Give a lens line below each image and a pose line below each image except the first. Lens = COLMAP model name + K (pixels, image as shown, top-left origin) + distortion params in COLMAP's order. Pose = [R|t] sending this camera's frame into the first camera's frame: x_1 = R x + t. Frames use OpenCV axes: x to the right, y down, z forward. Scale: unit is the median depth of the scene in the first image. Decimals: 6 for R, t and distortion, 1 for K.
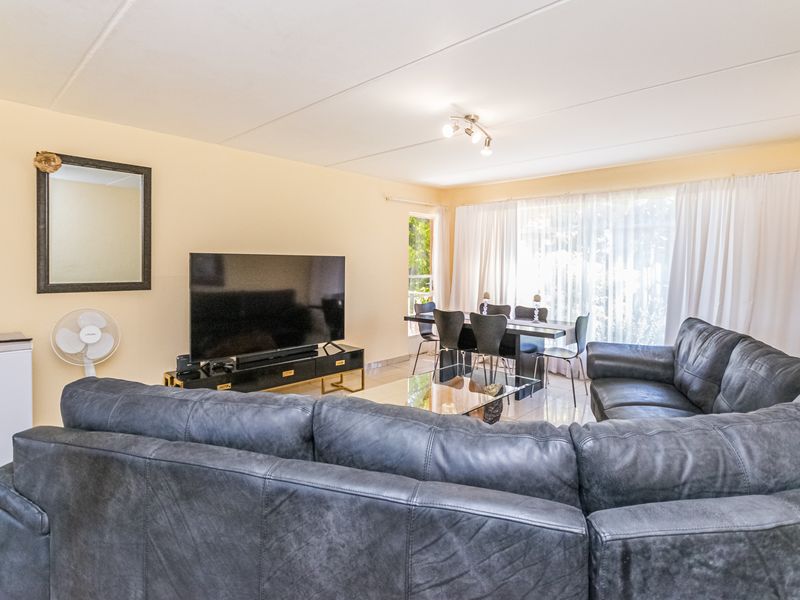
lens RADIAL K [[410.4, 0, 419.9], [0, 410.4, 264.9], [0, 0, 1]] dist [-0.027121, 0.000084]
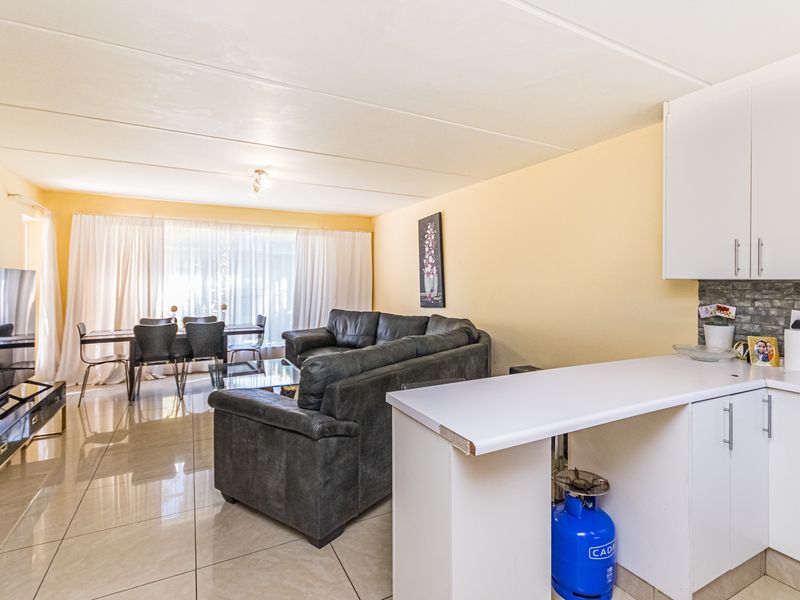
lens RADIAL K [[407.6, 0, 405.8], [0, 407.6, 293.3], [0, 0, 1]] dist [0.001384, 0.000183]
pose [[0.357757, -0.034594, 0.933174, -0.659101], [-0.002514, 0.999274, 0.038009, -0.009312], [-0.933811, -0.015944, 0.357411, 0.044586]]
